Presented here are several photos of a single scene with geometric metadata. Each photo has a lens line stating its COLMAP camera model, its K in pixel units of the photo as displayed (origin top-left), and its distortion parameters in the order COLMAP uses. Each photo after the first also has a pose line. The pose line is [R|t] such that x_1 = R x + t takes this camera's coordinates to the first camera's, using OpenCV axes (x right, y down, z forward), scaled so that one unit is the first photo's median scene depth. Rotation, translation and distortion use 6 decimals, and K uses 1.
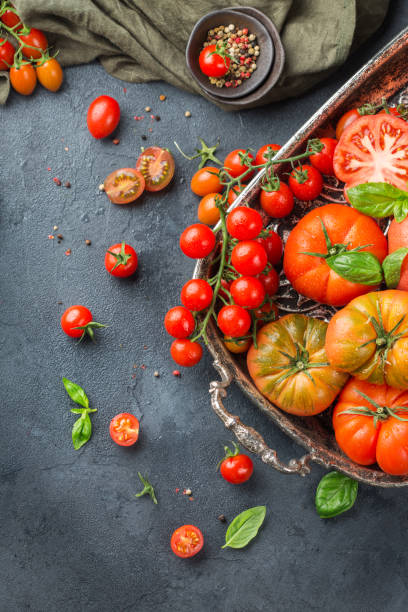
lens RADIAL K [[1930.7, 0, 204.0], [0, 1930.7, 306.0], [0, 0, 1]] dist [0.060676, 0.874269]
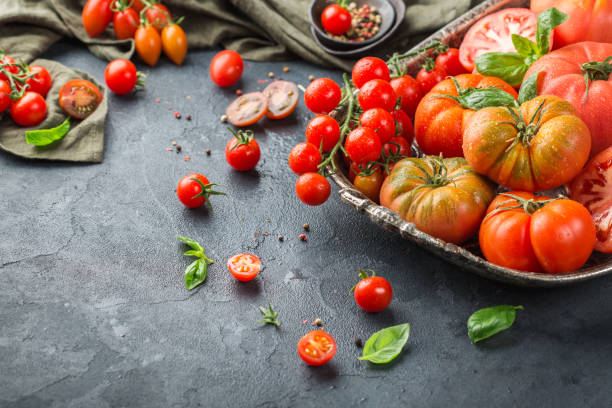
lens RADIAL K [[1930.7, 0, 306.0], [0, 1930.7, 204.0], [0, 0, 1]] dist [0.060676, 0.874269]
pose [[0.999427, -0.031565, -0.012248, -0.001343], [0.013286, 0.698342, -0.715641, 0.680664], [0.031142, 0.715068, 0.698361, 0.368757]]
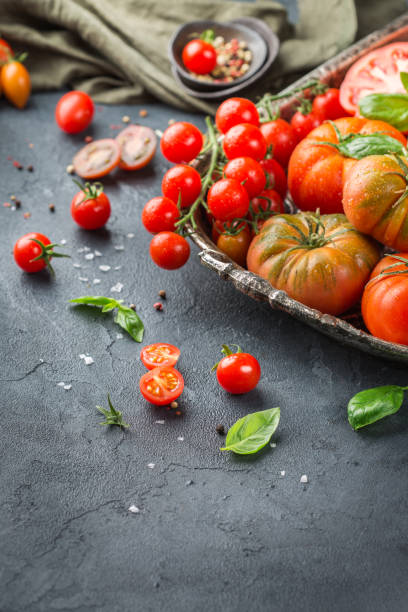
lens RADIAL K [[1930.7, 0, 204.0], [0, 1930.7, 306.0], [0, 0, 1]] dist [0.060676, 0.874269]
pose [[0.999432, -0.032256, -0.009788, 0.012011], [0.016230, 0.714978, -0.698959, 0.590074], [0.029543, 0.698403, 0.715095, 0.453553]]
